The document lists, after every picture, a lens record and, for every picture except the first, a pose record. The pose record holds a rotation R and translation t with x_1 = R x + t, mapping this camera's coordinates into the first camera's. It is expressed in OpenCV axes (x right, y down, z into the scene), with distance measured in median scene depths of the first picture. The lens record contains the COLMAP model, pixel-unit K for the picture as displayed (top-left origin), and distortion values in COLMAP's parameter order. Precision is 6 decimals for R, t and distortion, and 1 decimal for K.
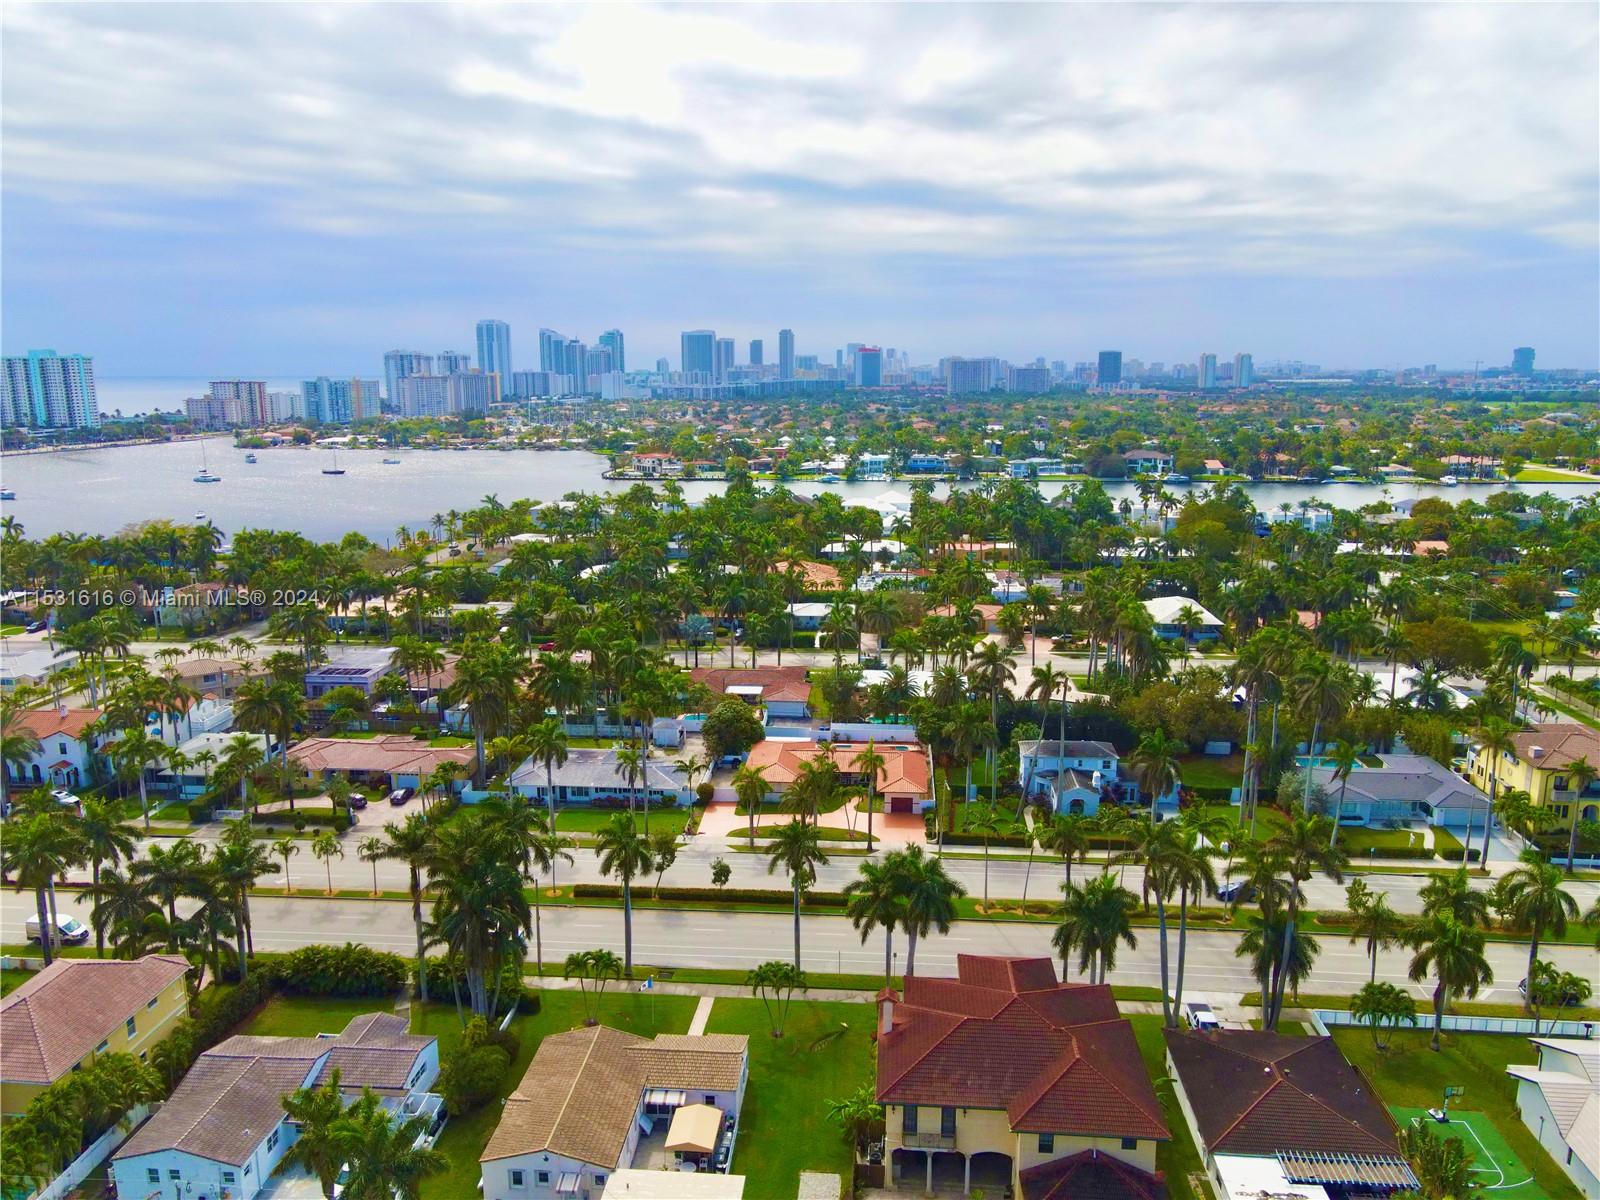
lens RADIAL K [[1192.3, 0, 801.7], [0, 1192.3, 632.0], [0, 0, 1]] dist [0.000453, 0.040508]
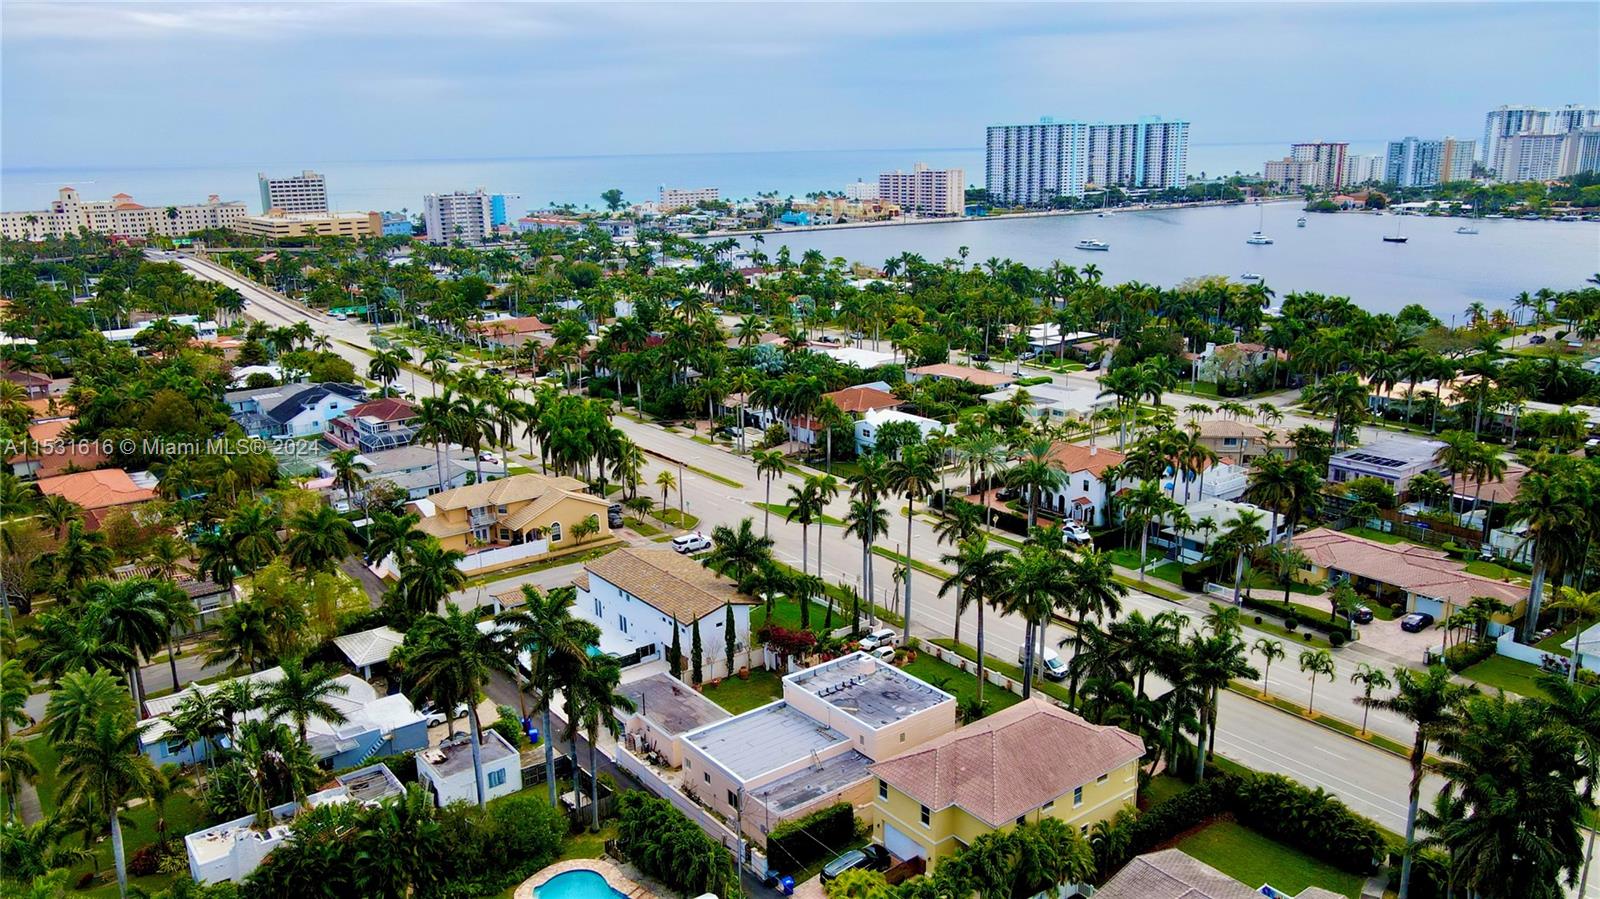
lens RADIAL K [[1168.8, 0, 793.6], [0, 1168.8, 455.9], [0, 0, 1]] dist [0.002556, 0.005493]
pose [[0.665004, 0.179443, -0.724962, -0.047466], [-0.144980, 0.983258, 0.110386, -0.002781], [0.732633, 0.031698, 0.679886, 0.109577]]
